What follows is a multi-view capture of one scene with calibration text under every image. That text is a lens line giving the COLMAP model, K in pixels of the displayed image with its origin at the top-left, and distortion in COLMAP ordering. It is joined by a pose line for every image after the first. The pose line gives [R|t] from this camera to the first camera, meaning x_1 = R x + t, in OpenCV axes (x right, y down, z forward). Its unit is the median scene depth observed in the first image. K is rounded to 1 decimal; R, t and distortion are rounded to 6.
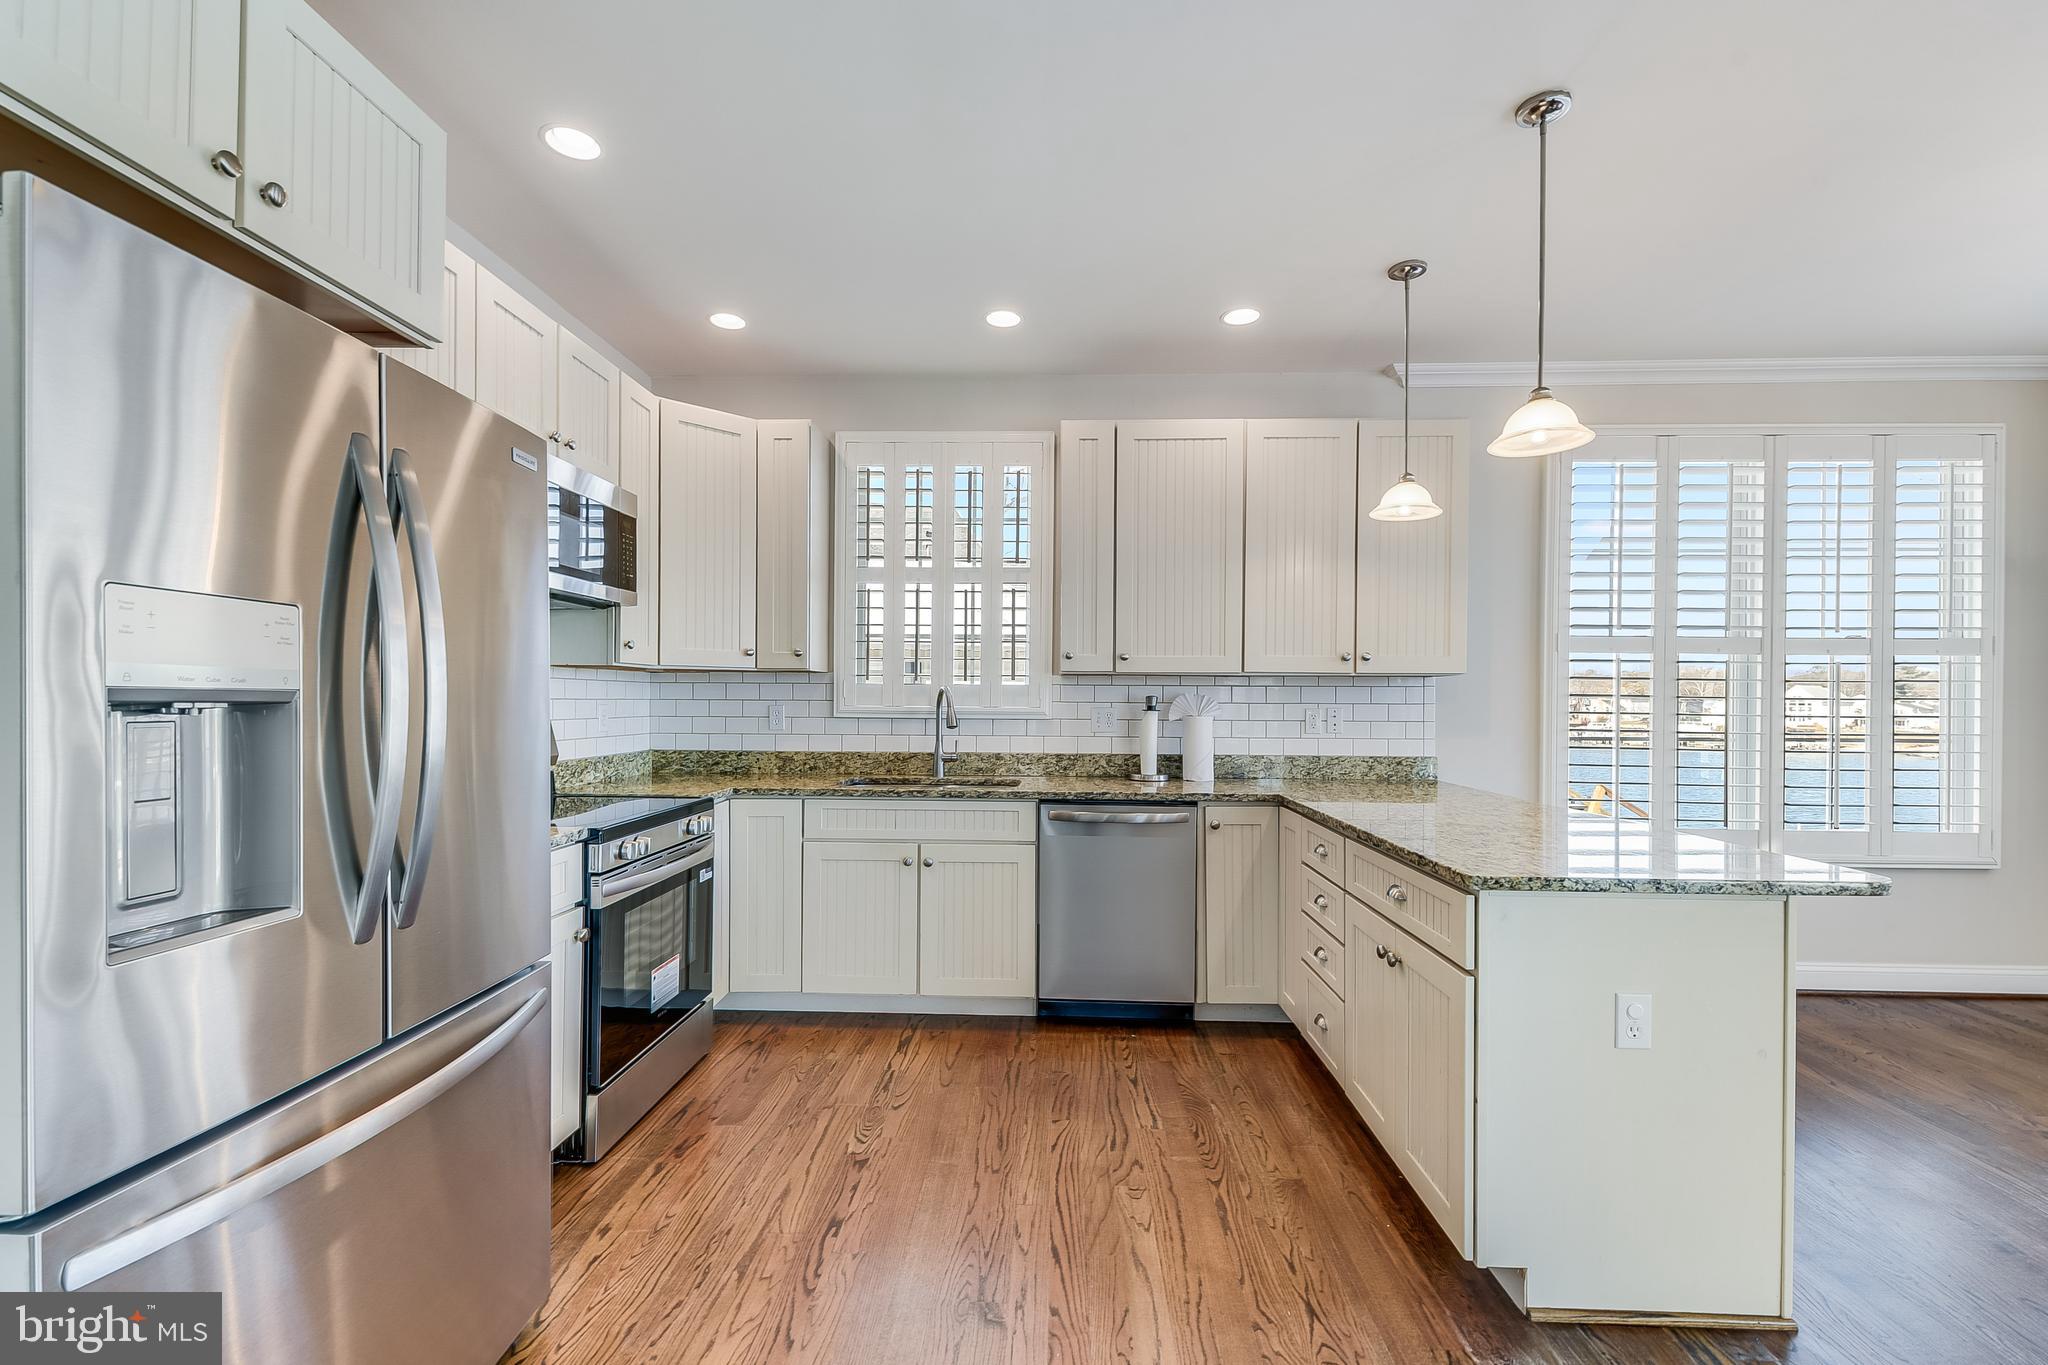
lens RADIAL K [[878.7, 0, 1027.5], [0, 878.7, 702.2], [0, 0, 1]] dist [0.018714, -0.000307]
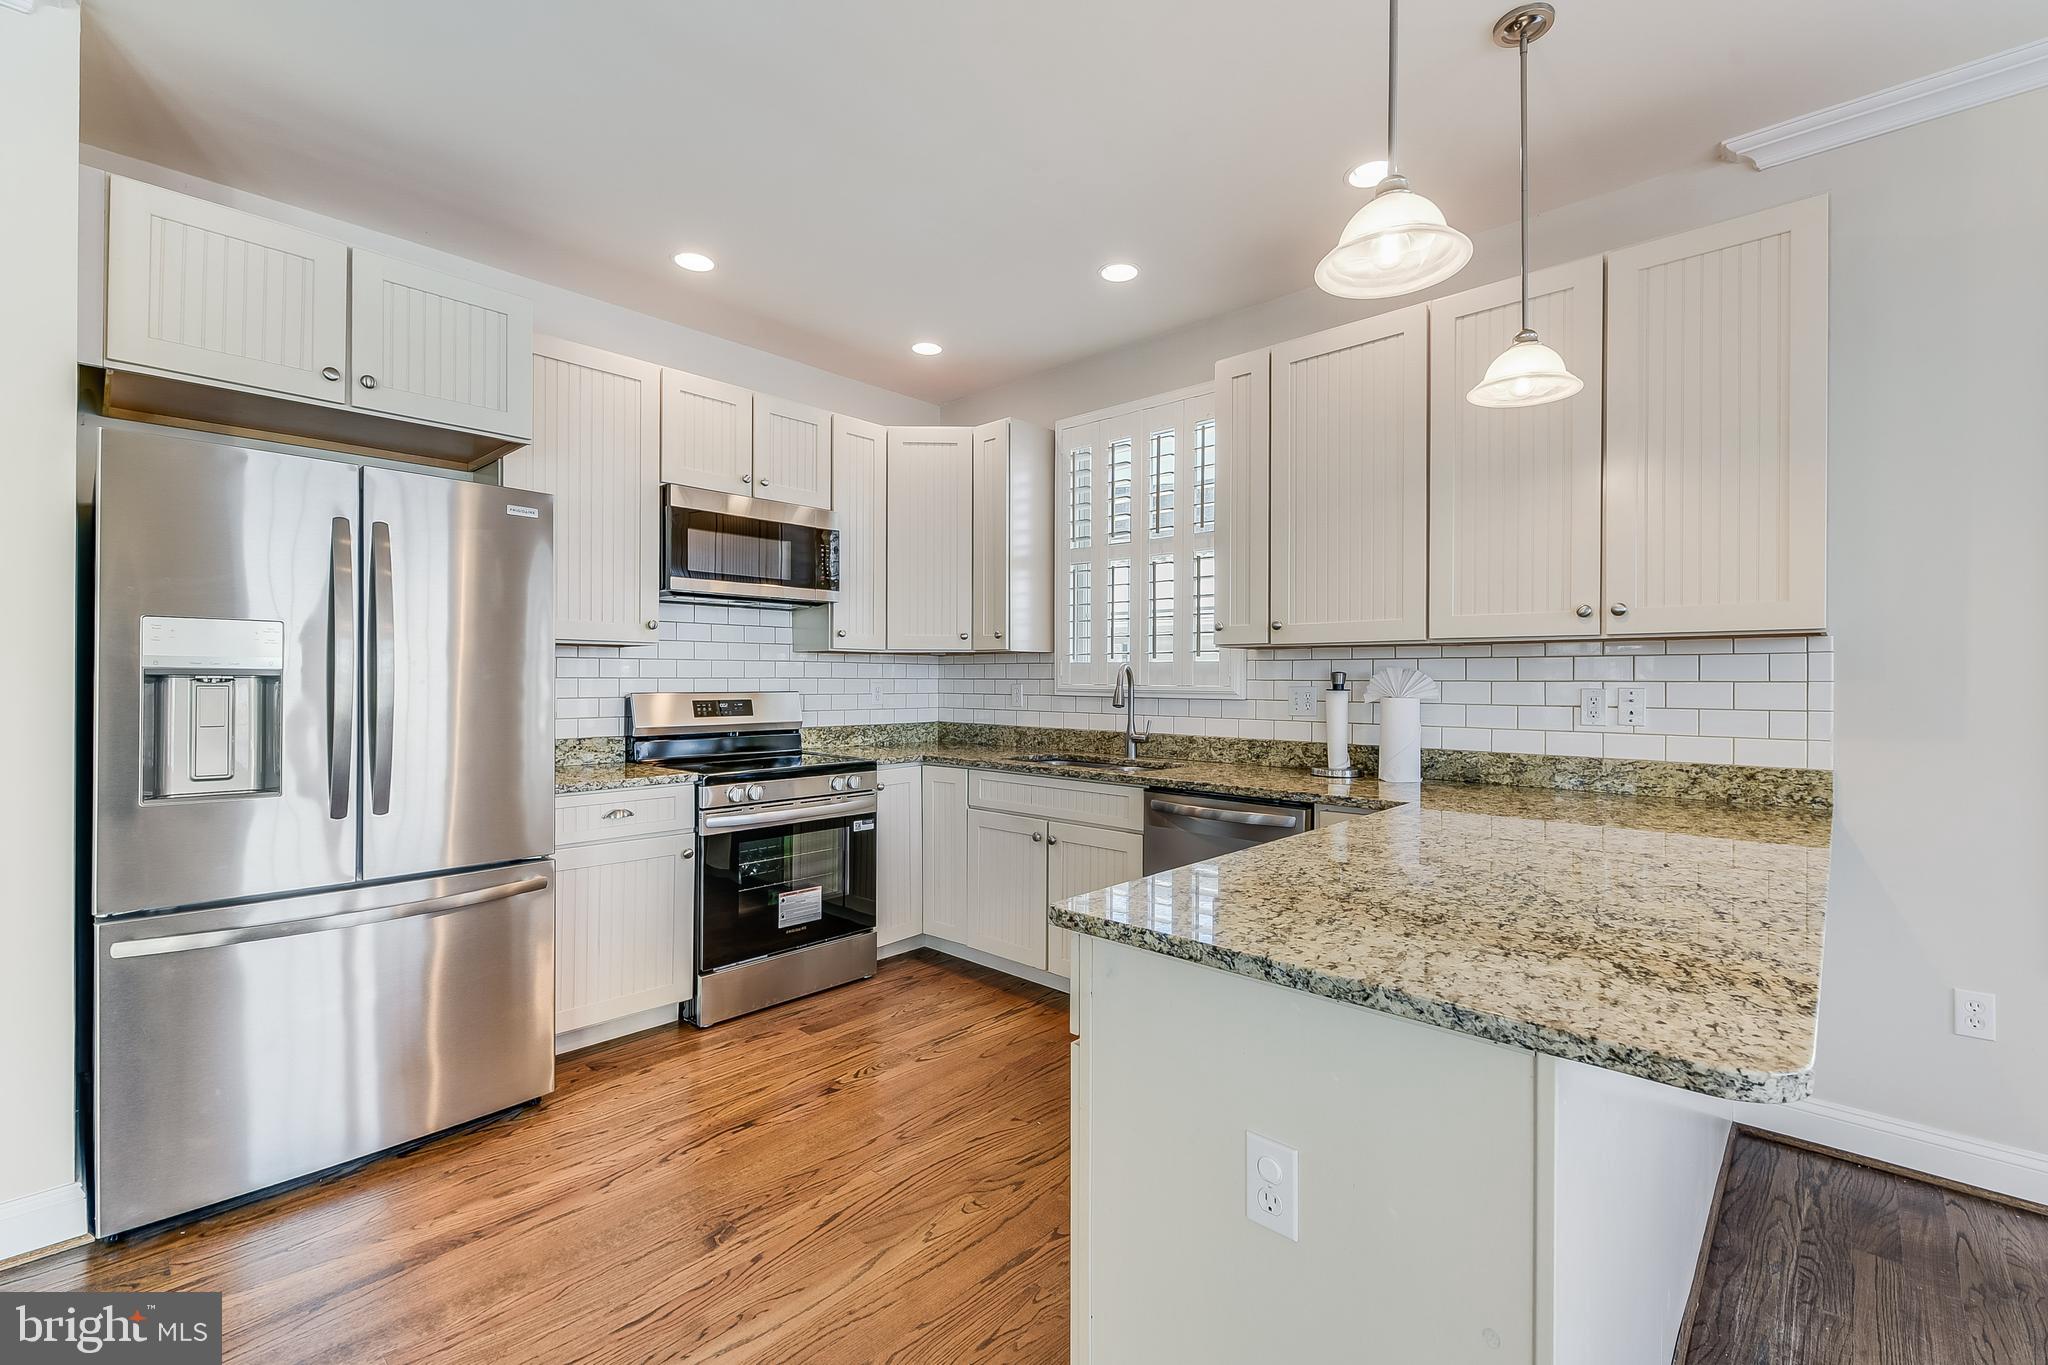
lens RADIAL K [[876.0, 0, 1024.0], [0, 876.0, 682.5], [0, 0, 1]] dist [0.015615, -0.000225]
pose [[0.756696, -0.000614, -0.653766, 0.472680], [-0.001408, 0.999996, -0.002568, 0.005100], [0.653765, 0.002864, 0.756692, 0.207362]]
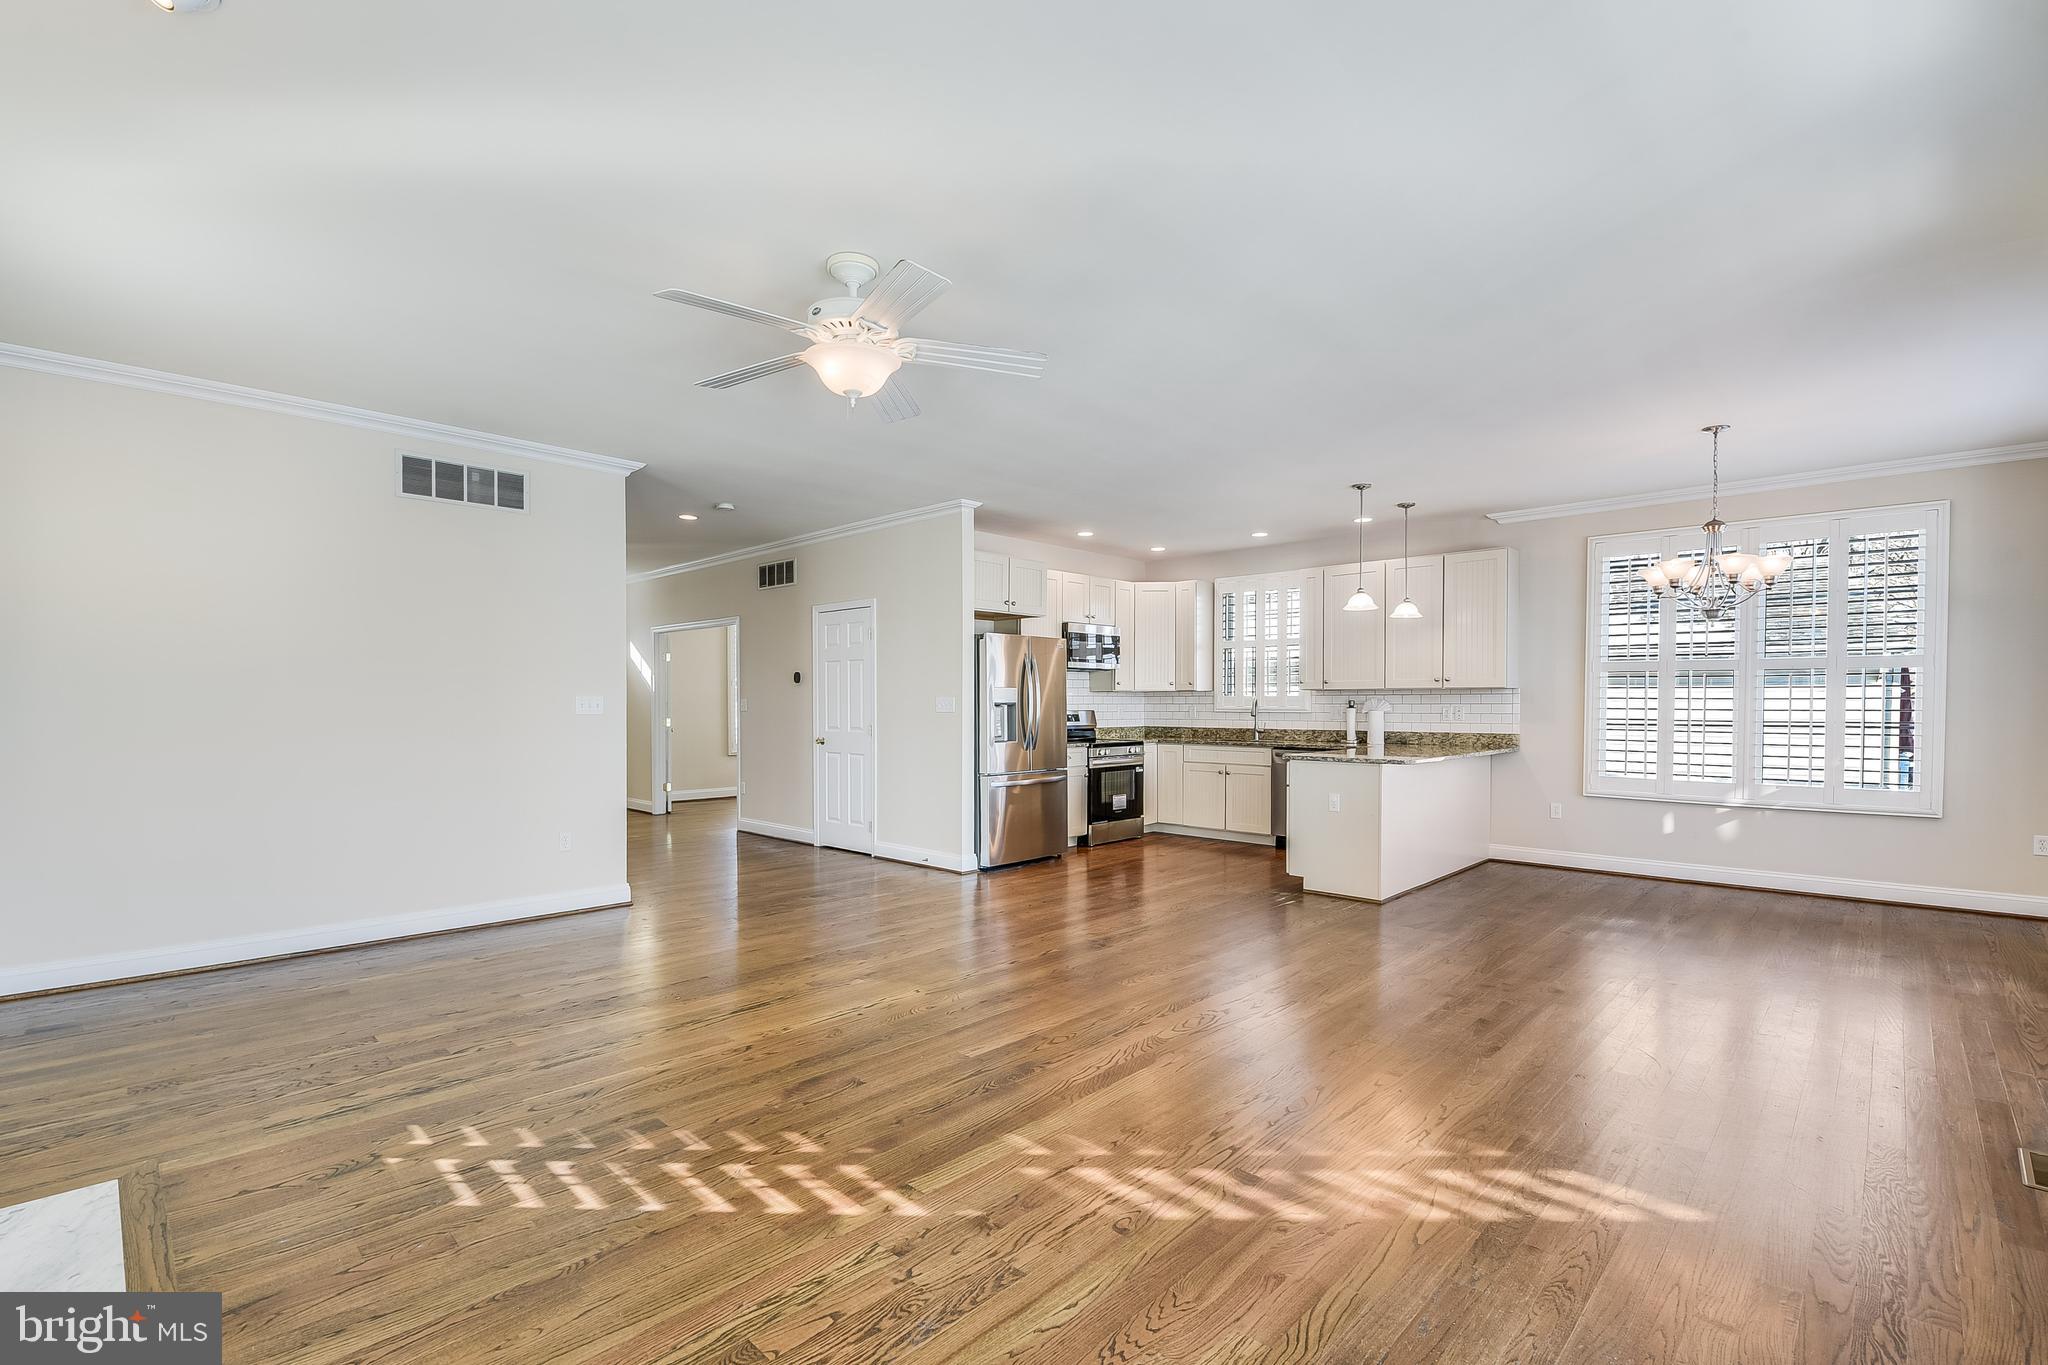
lens RADIAL K [[912.9, 0, 1008.7], [0, 912.9, 730.3], [0, 0, 1]] dist [-0.000227, -0.000066]
pose [[0.740992, 0.012723, -0.671393, 0.996112], [0.003841, 0.999724, 0.023184, 0.009337], [0.671503, -0.019758, 0.740739, -1.092721]]
